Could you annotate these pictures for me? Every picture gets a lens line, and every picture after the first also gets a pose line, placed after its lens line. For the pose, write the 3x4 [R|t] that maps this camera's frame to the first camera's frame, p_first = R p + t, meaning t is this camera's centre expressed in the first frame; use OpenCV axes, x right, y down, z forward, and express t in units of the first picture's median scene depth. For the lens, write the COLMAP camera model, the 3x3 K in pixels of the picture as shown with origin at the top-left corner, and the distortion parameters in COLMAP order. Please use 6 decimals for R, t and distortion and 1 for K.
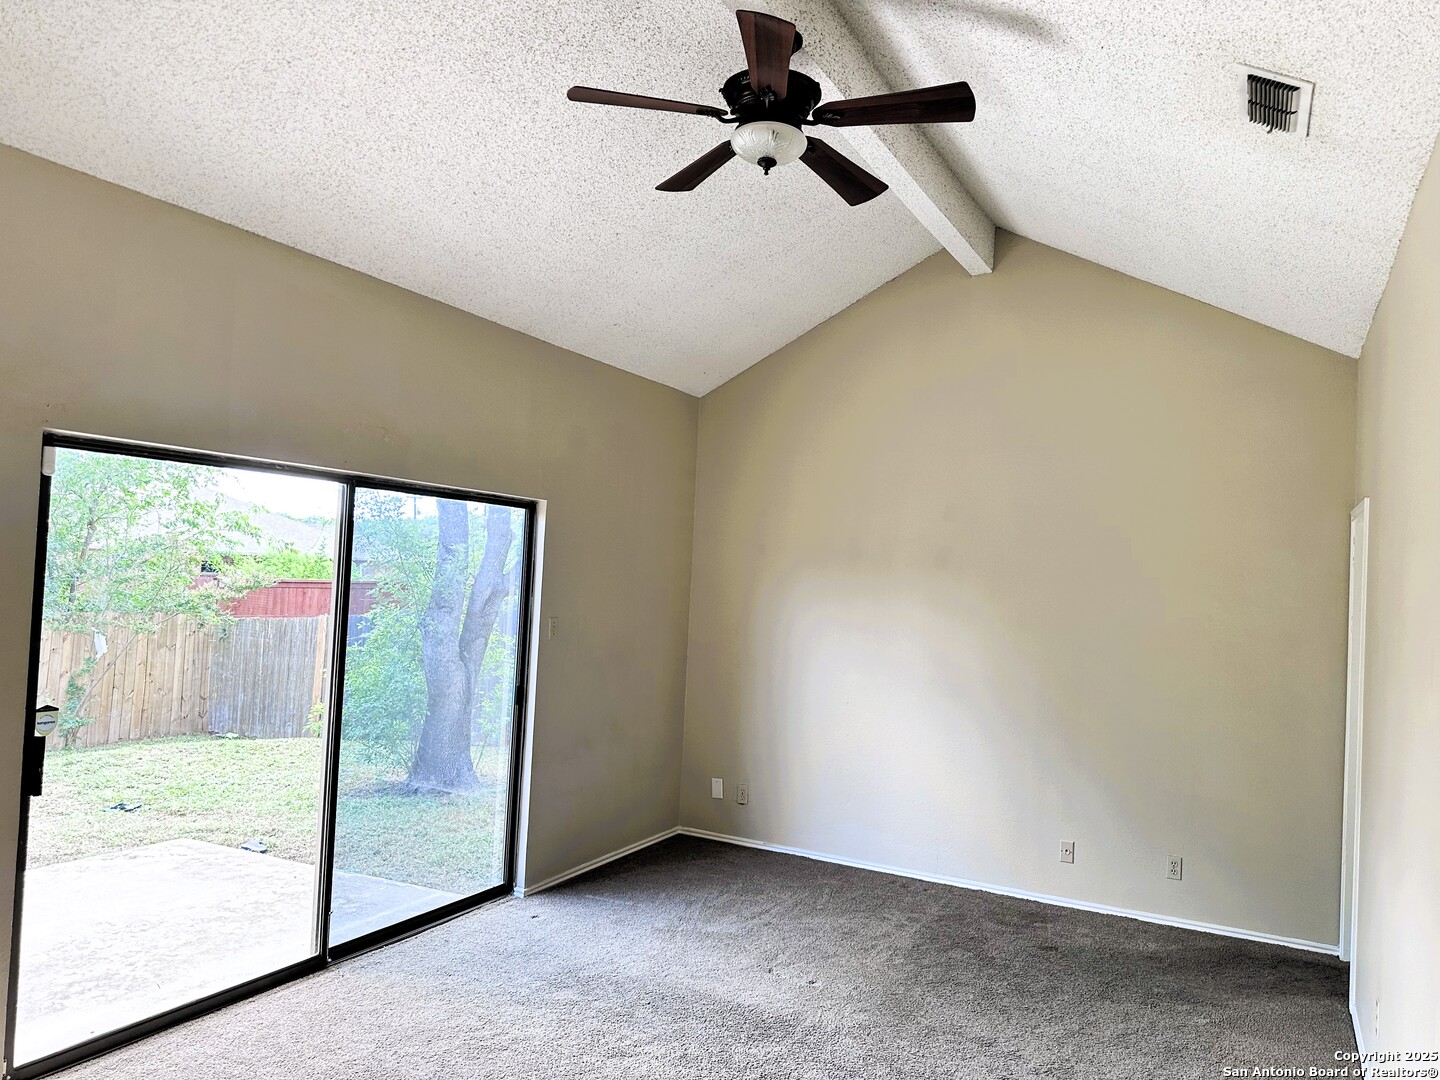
lens RADIAL K [[1009.6, 0, 711.0], [0, 1009.6, 551.8], [0, 0, 1]] dist [0.082429, -0.126604]
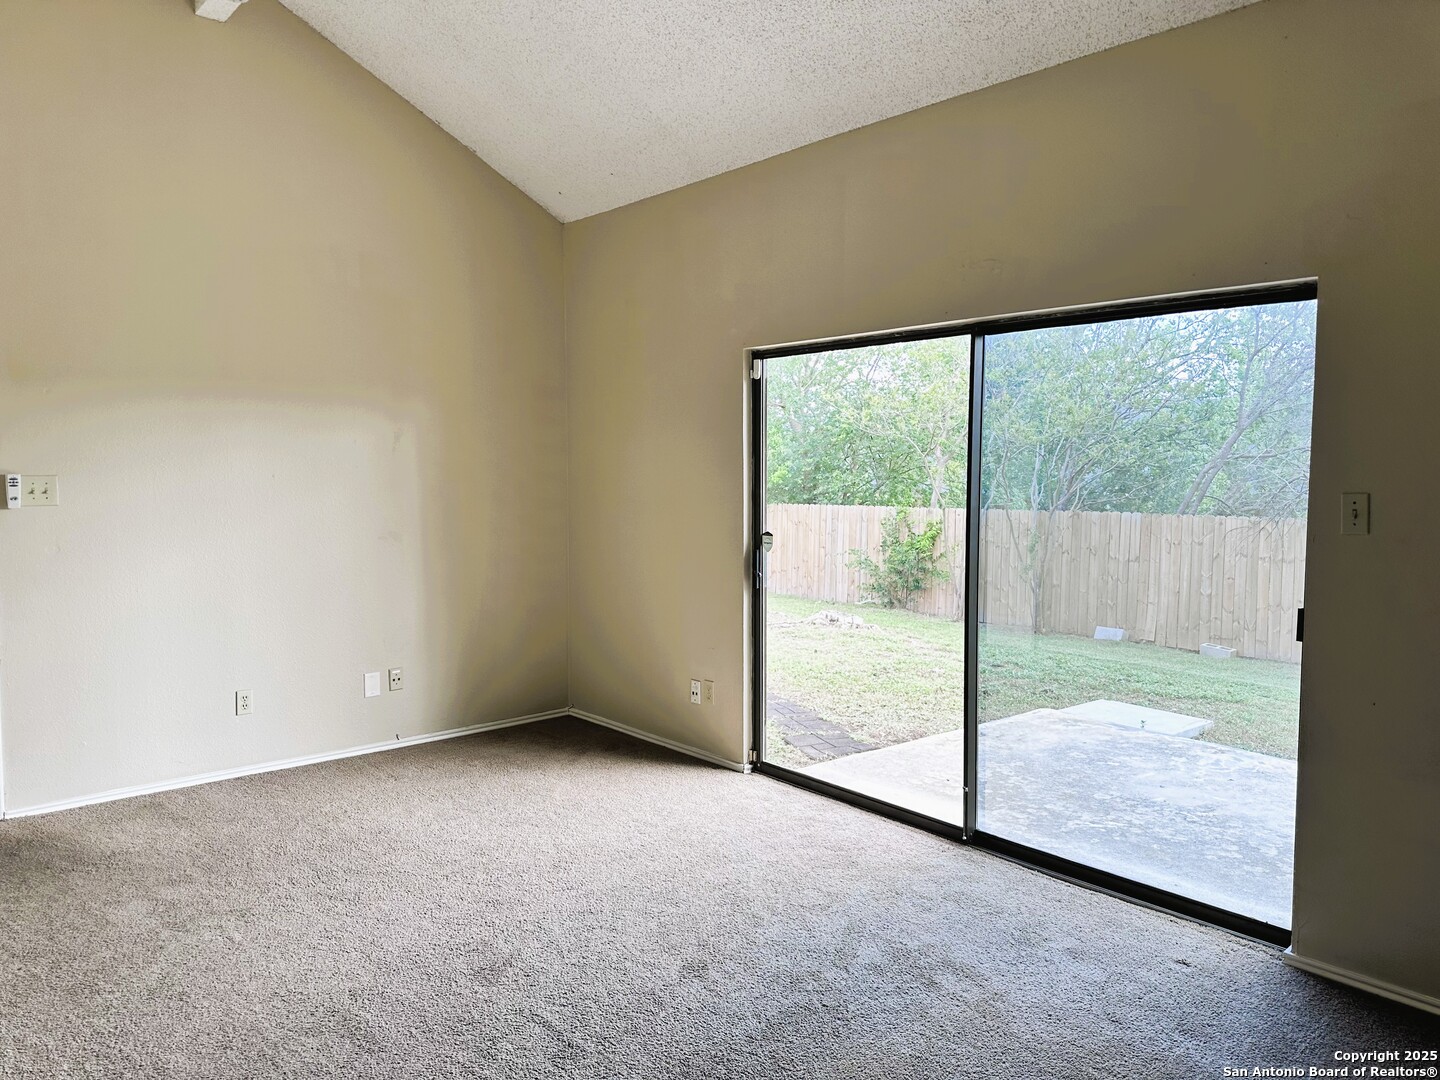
lens RADIAL K [[1009.6, 0, 711.0], [0, 1009.6, 551.8], [0, 0, 1]] dist [0.082429, -0.126604]
pose [[-0.371132, 0.044629, -0.927507, 0.591989], [0.008671, 0.998967, 0.044598, 0.086052], [0.928540, 0.008510, -0.371136, 1.131147]]
